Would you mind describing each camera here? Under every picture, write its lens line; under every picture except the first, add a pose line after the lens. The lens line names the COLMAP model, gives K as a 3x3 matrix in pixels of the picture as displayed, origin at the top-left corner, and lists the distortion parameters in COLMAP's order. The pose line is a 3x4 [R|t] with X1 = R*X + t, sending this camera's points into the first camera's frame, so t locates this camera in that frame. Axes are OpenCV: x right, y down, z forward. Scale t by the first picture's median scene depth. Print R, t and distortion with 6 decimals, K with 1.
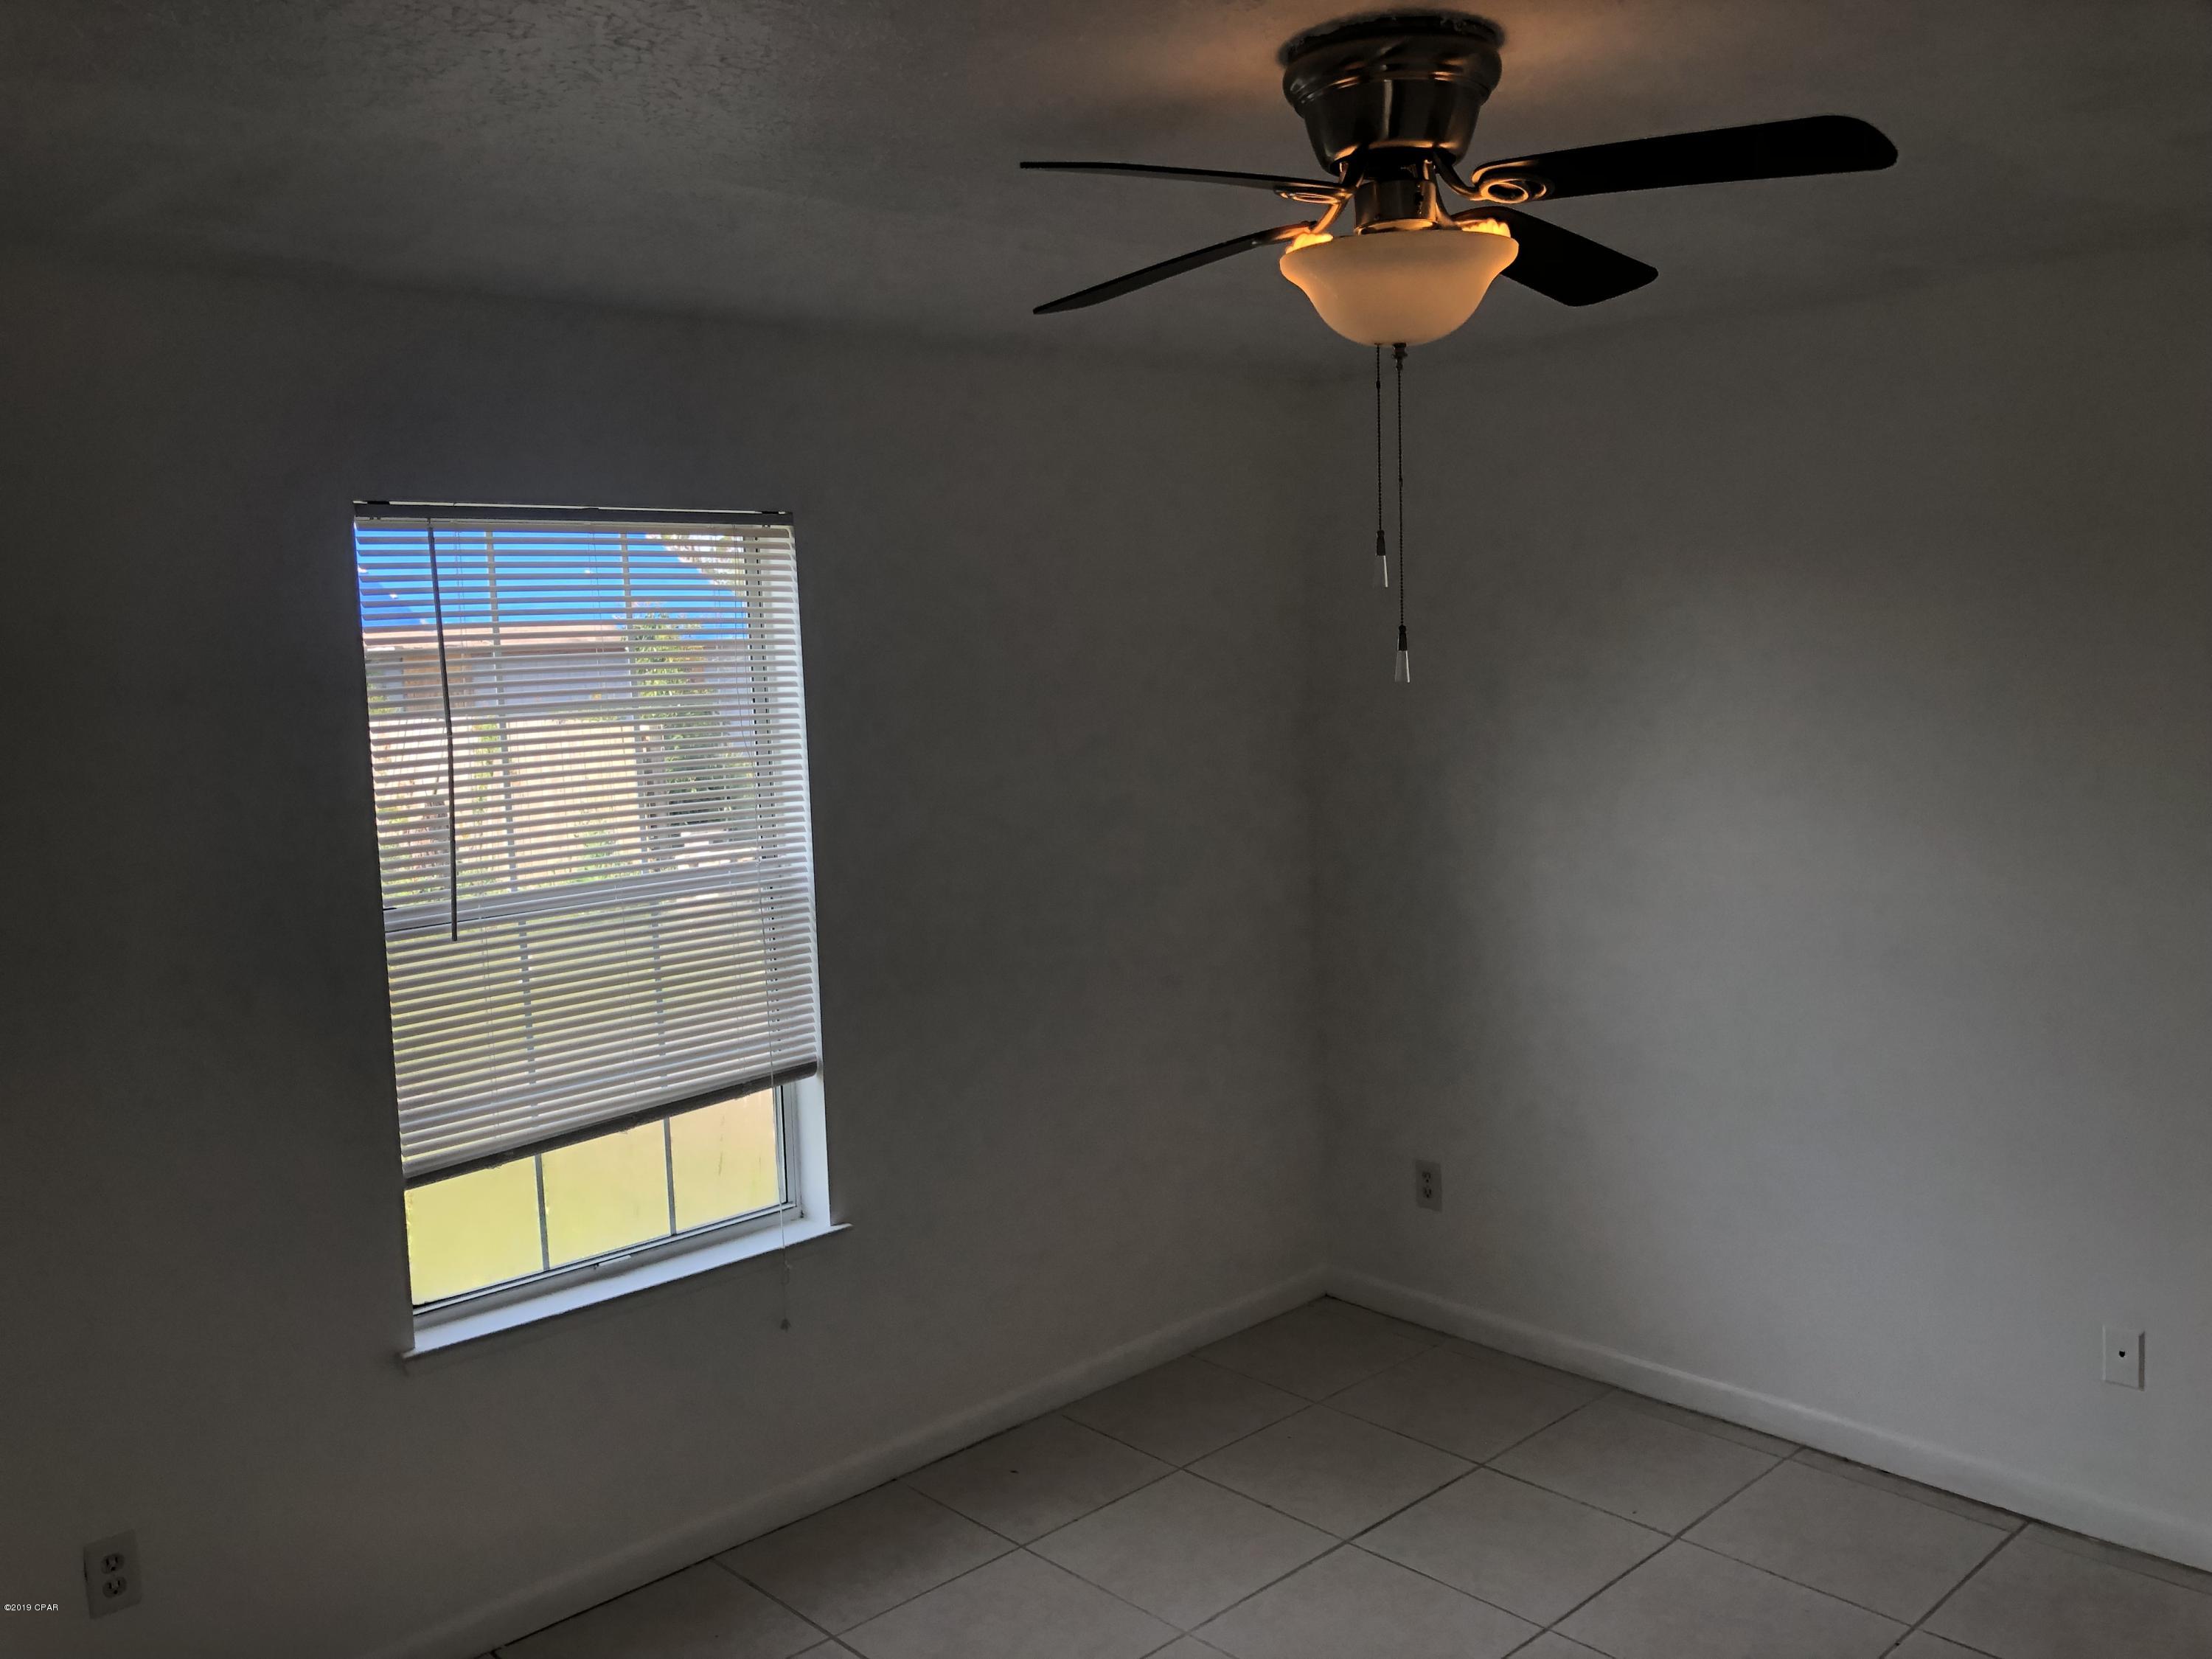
lens RADIAL K [[1846.9, 0, 1106.0], [0, 1846.9, 829.5], [0, 0, 1]] dist [0.039754, -0.065057]
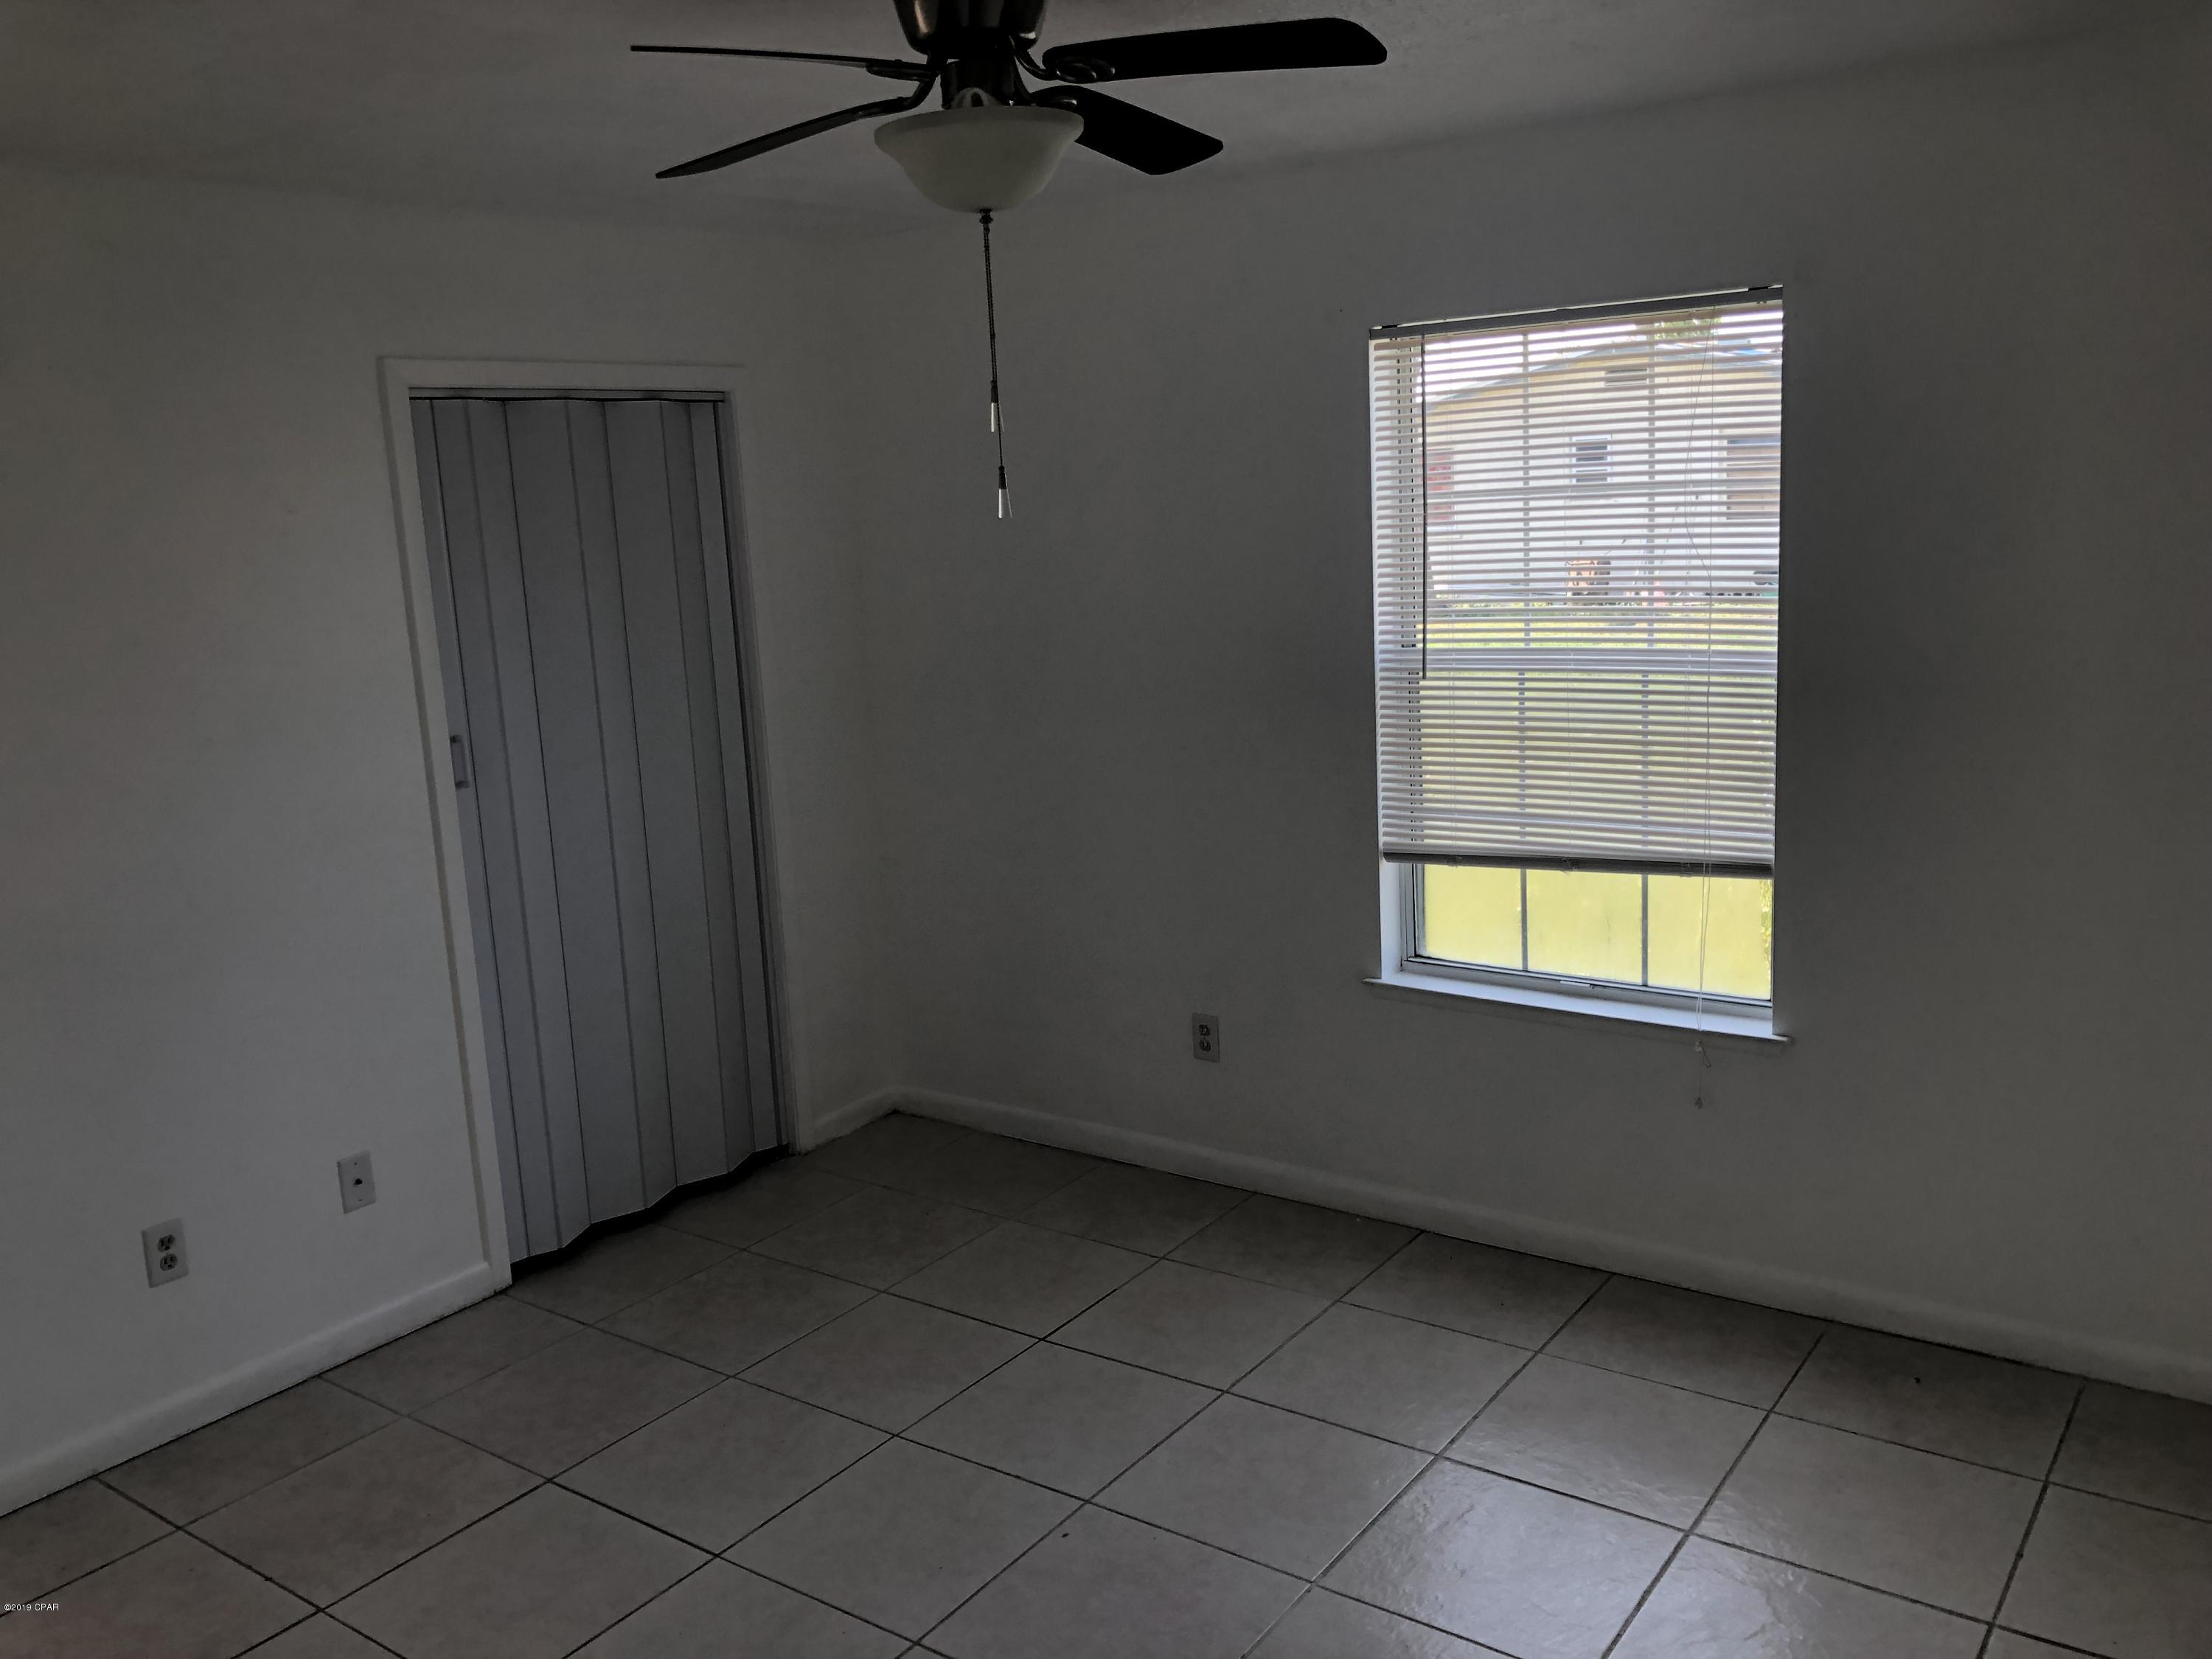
lens RADIAL K [[1839.8, 0, 1095.4], [0, 1839.8, 807.8], [0, 0, 1]] dist [0.042742, -0.089592]
pose [[0.181484, 0.196677, -0.963526, 0.748470], [-0.054515, 0.980302, 0.189833, -0.071675], [0.981882, 0.018075, 0.188631, 0.498155]]
